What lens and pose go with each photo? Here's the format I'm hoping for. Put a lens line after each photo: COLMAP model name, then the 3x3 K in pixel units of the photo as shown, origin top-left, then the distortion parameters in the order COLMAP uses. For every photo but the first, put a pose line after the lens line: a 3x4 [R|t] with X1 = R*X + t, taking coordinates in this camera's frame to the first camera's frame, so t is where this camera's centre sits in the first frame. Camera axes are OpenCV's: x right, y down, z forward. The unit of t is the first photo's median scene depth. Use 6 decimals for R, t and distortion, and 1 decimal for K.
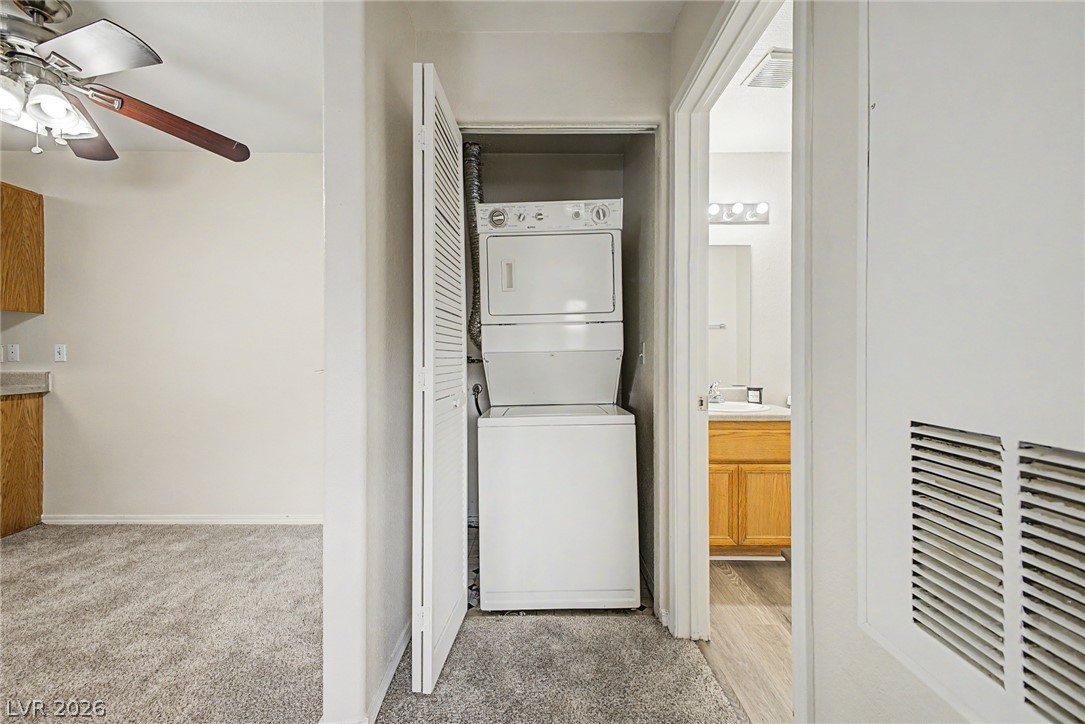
lens RADIAL K [[428.4, 0, 544.7], [0, 428.4, 365.6], [0, 0, 1]] dist [0.029484, -0.010339]
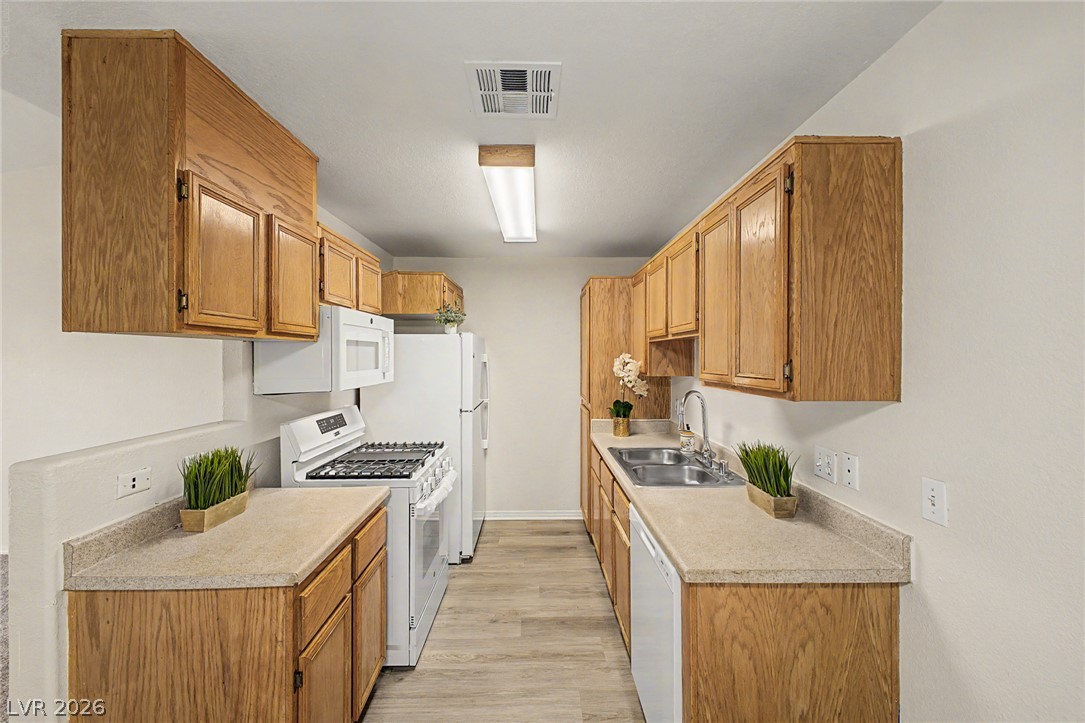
lens RADIAL K [[428.4, 0, 544.7], [0, 428.4, 365.1], [0, 0, 1]] dist [0.029484, -0.010339]
pose [[0.030925, 0.002177, -0.999519, -0.720751], [-0.003200, 0.999993, 0.002079, -0.157054], [0.999517, 0.003134, 0.030932, 0.630183]]
